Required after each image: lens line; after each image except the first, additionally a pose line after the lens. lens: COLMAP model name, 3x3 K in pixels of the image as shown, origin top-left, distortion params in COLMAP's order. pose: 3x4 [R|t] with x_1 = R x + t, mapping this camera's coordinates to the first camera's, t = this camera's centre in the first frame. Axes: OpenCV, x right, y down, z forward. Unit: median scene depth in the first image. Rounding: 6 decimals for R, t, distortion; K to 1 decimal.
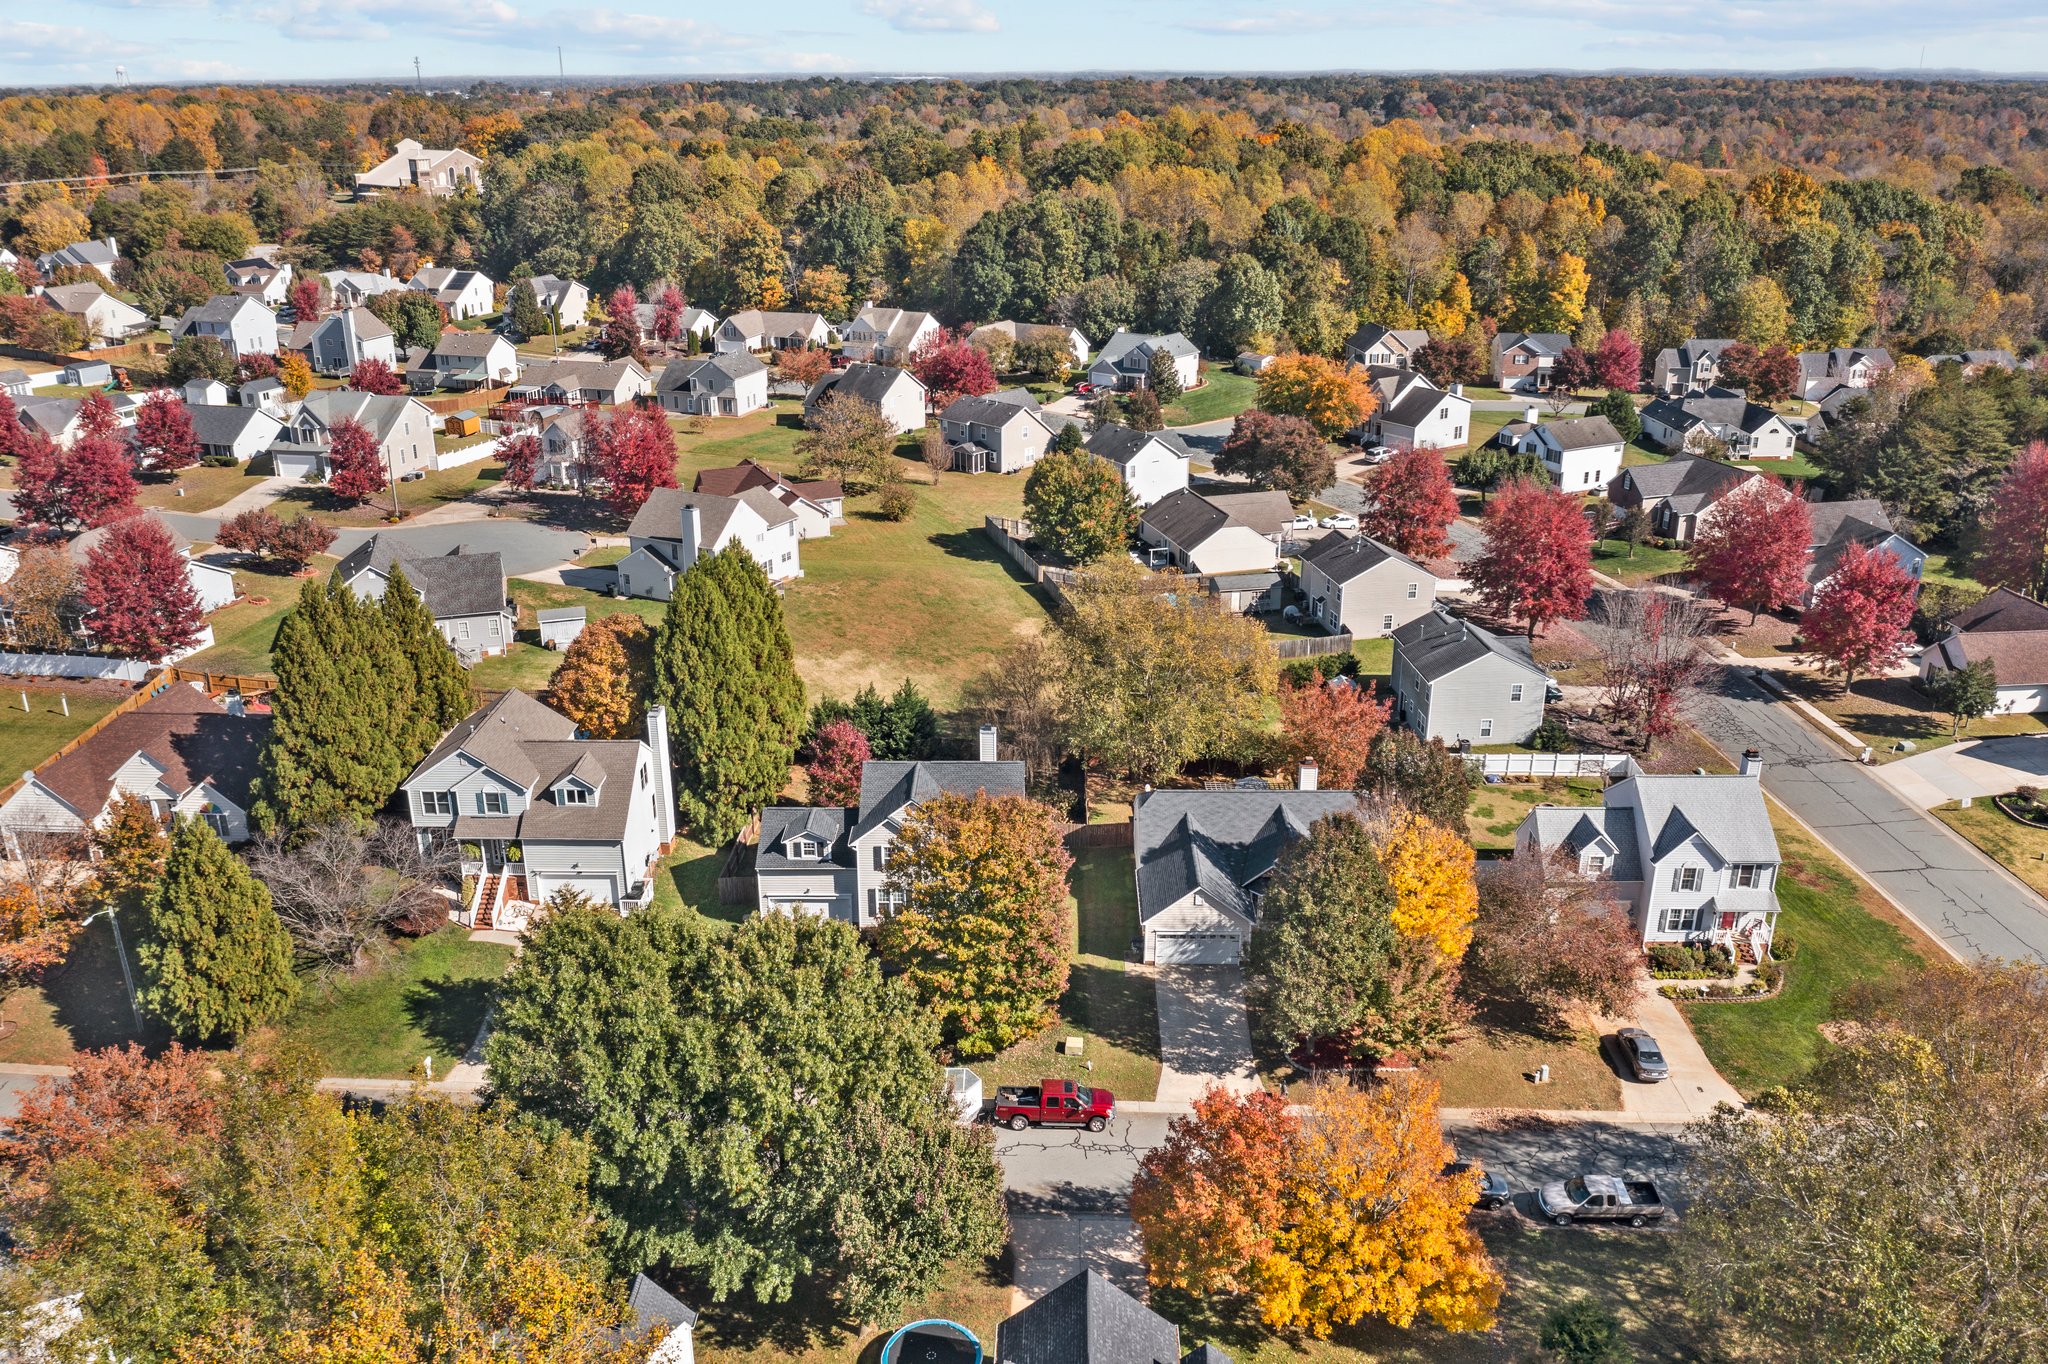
lens RADIAL K [[1602.2, 0, 1007.0], [0, 1602.2, 702.9], [0, 0, 1]] dist [-0.034034, 0.005739]
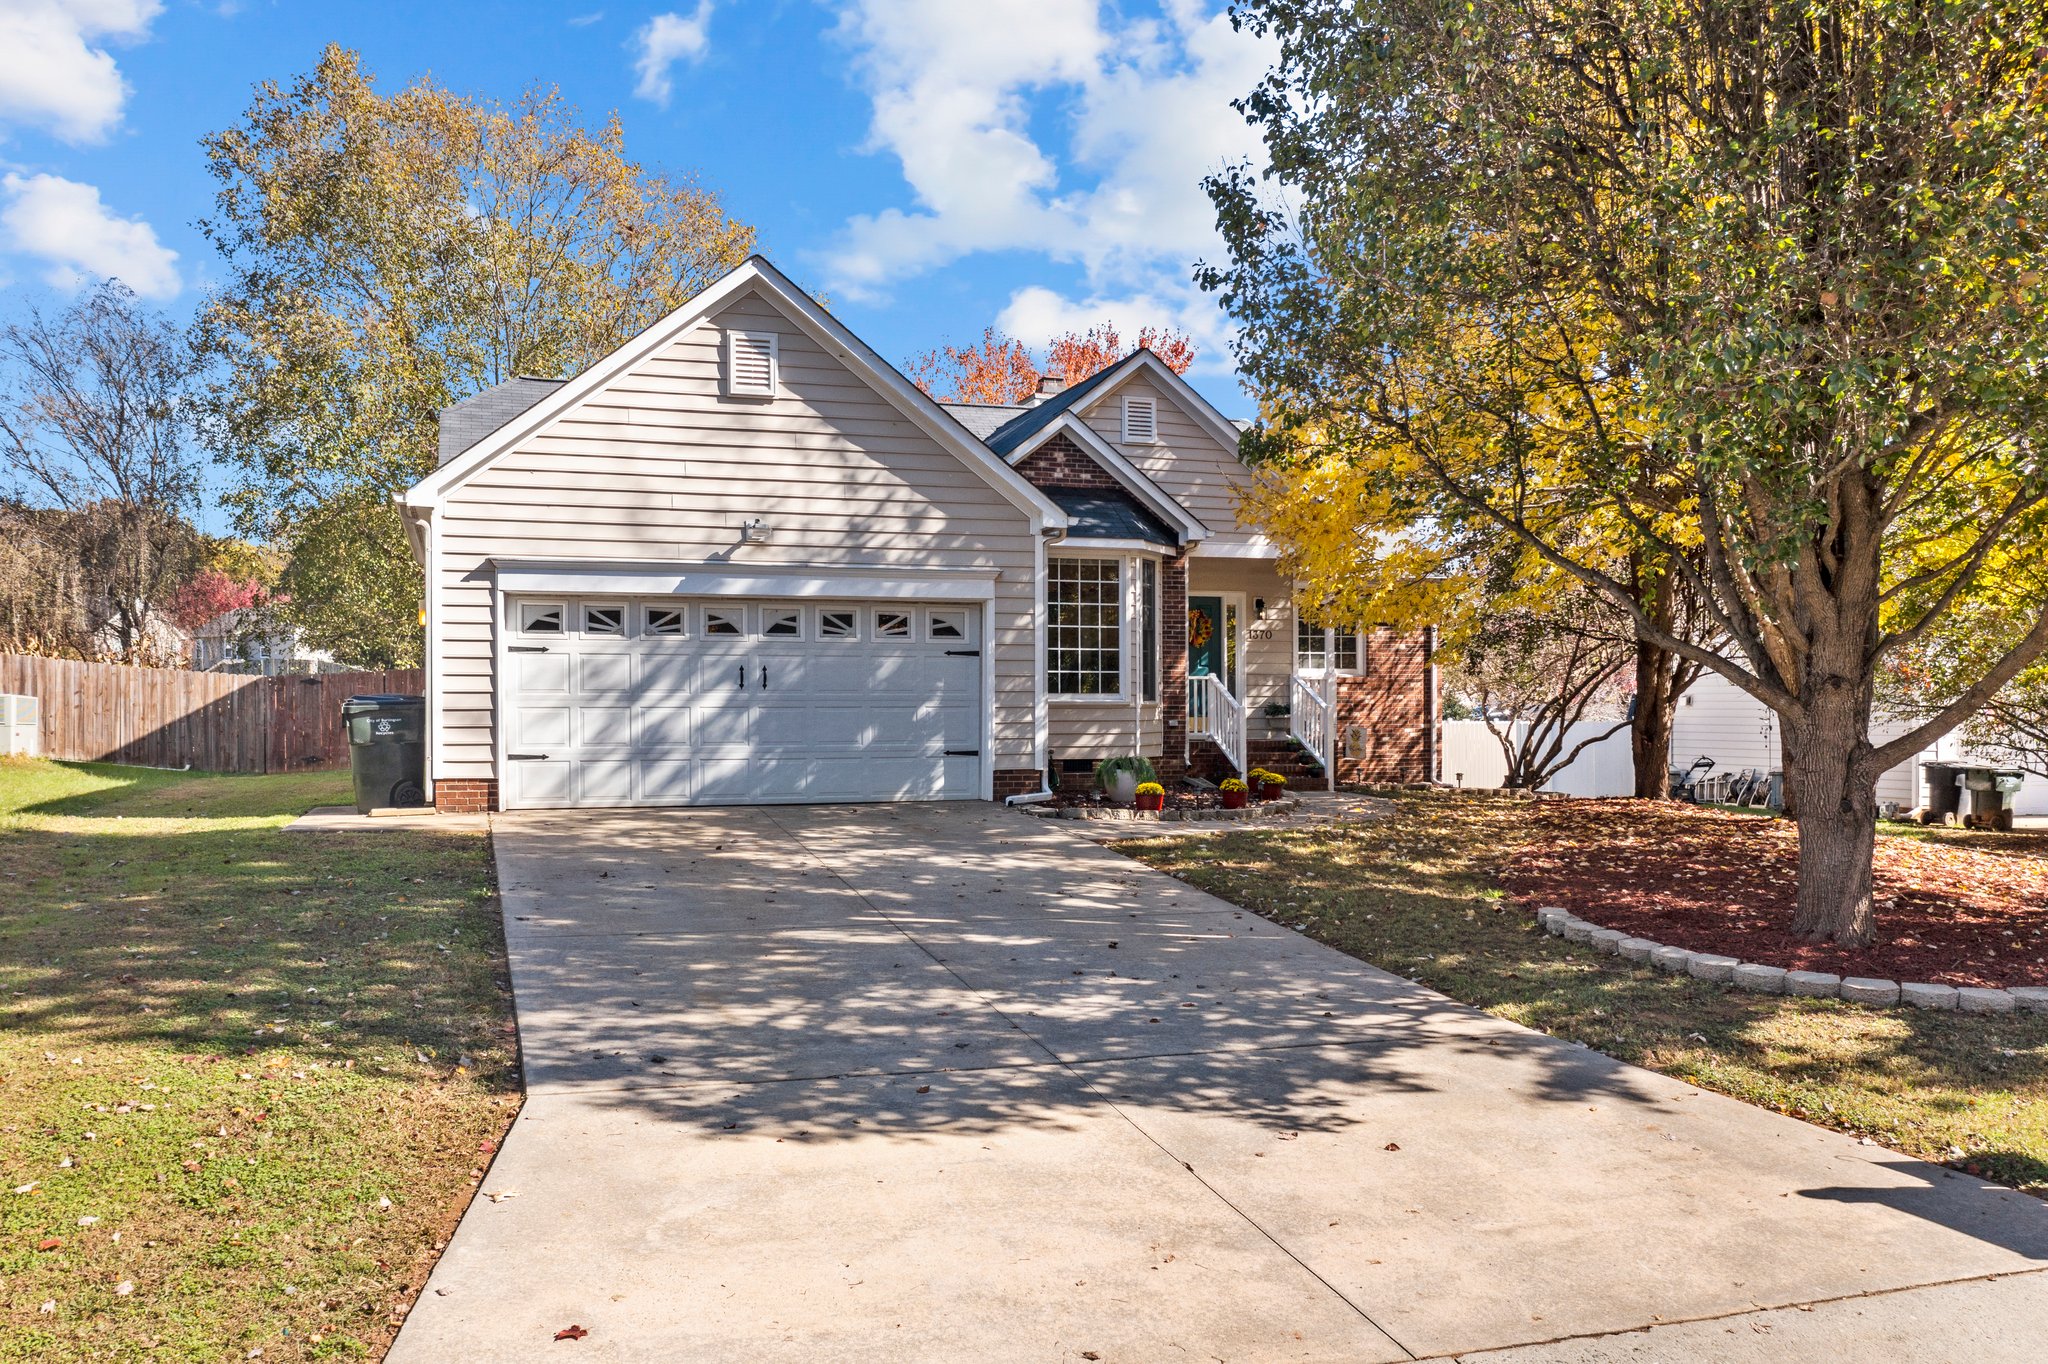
lens RADIAL K [[1602.2, 0, 1013.7], [0, 1602.2, 754.4], [0, 0, 1]] dist [-0.034034, 0.005739]
pose [[0.938034, -0.003733, 0.346523, 0.059599], [0.123619, 0.937761, -0.324535, 0.151906], [-0.323744, 0.347262, 0.880113, 0.586472]]
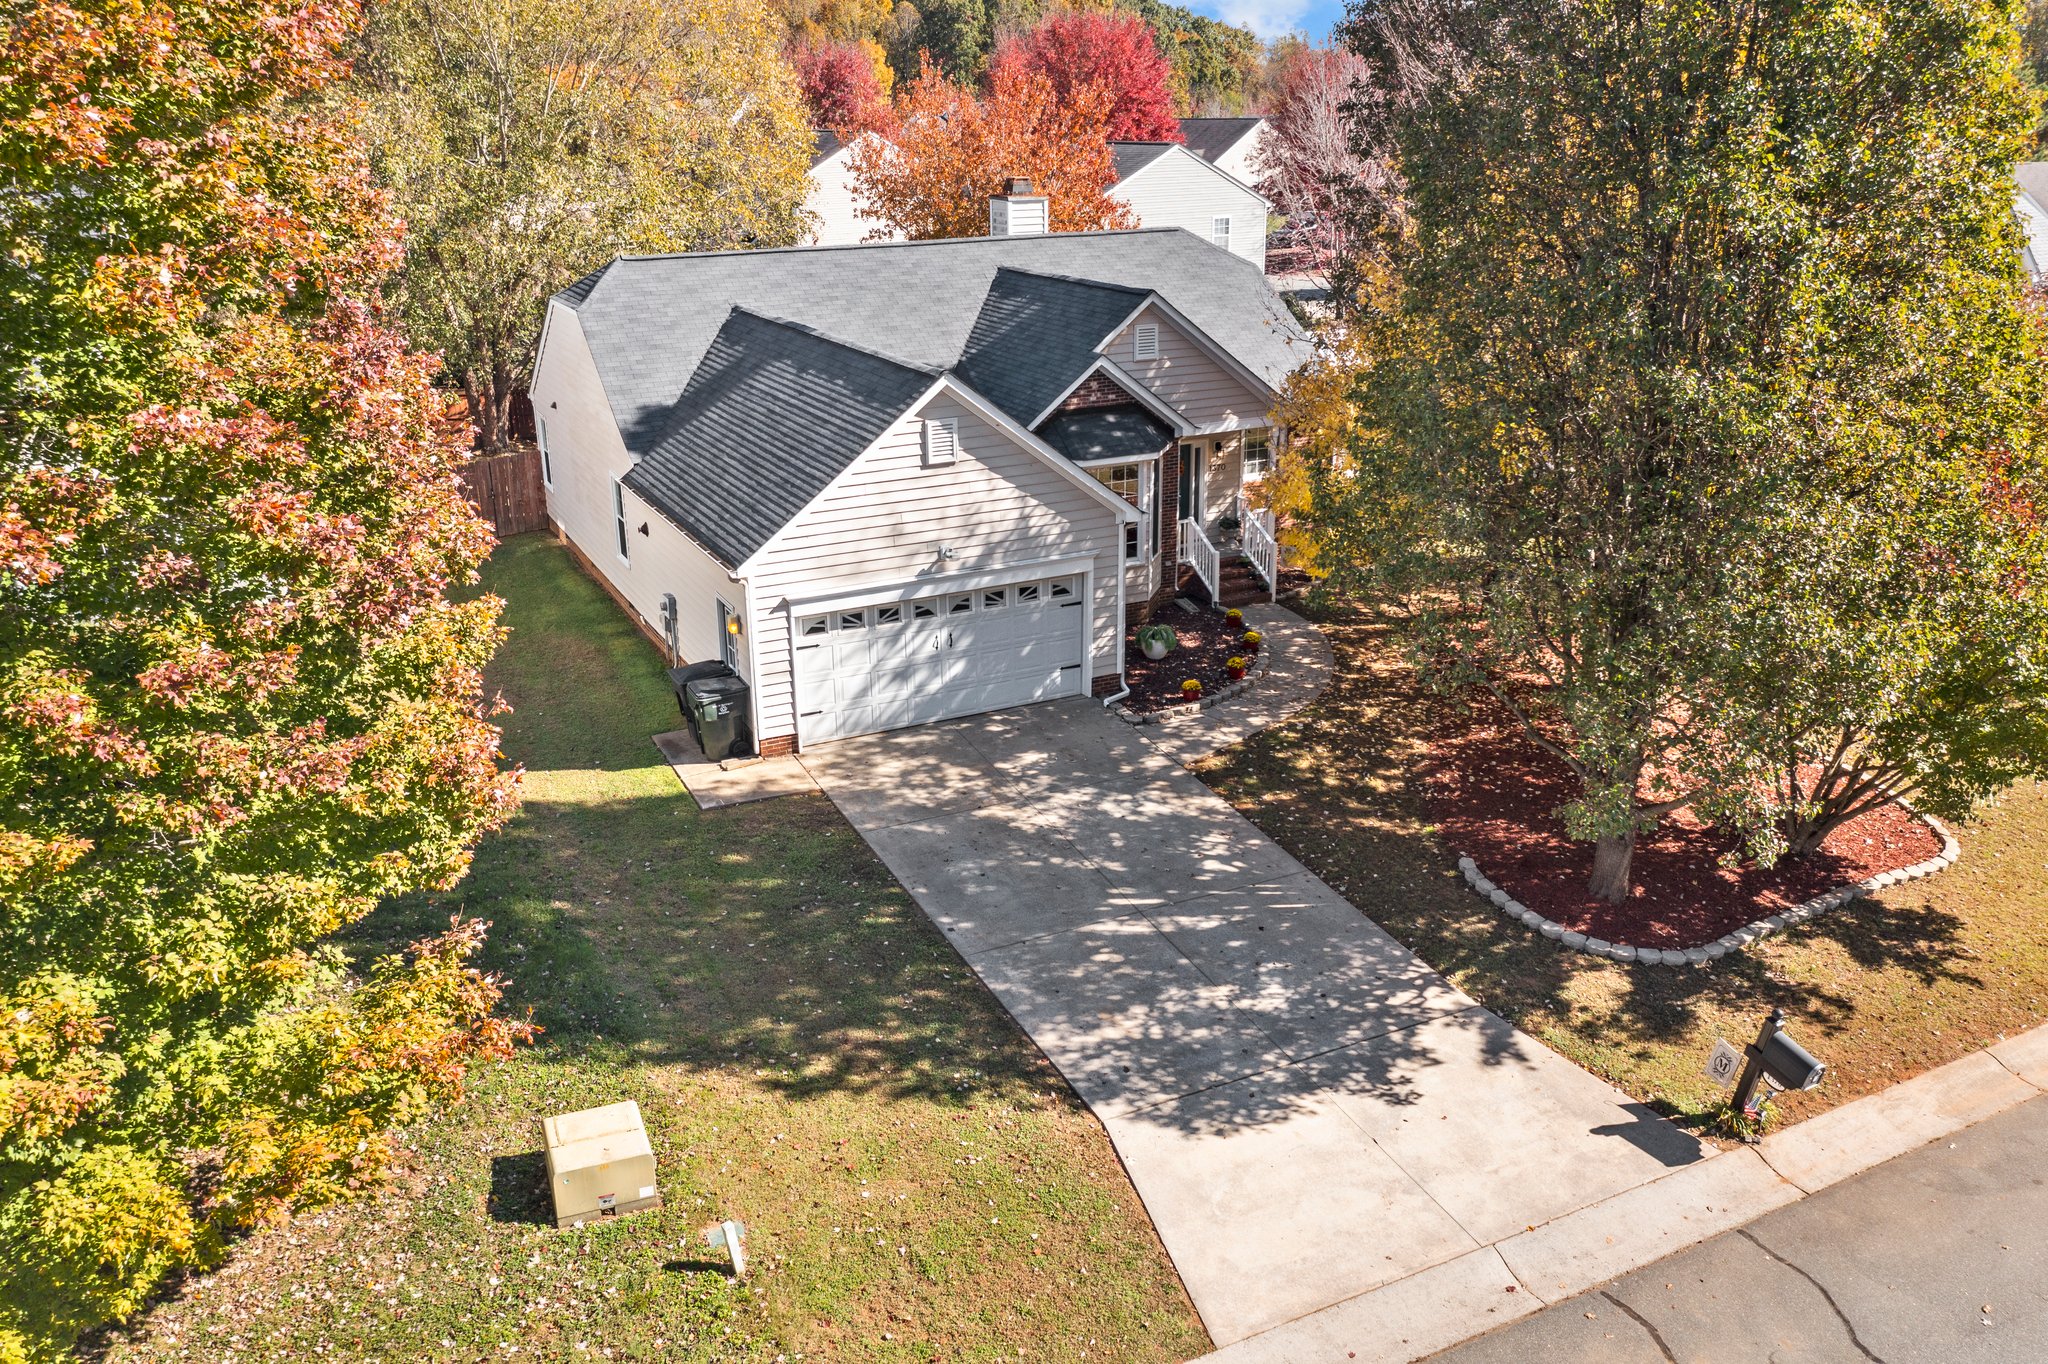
lens RADIAL K [[1602.2, 0, 1026.3], [0, 1602.2, 689.8], [0, 0, 1]] dist [-0.034034, 0.005739]
pose [[0.879326, -0.164618, 0.446863, 0.009078], [0.178448, 0.983884, 0.011302, 0.110341], [-0.441523, 0.069804, 0.894531, 0.530116]]
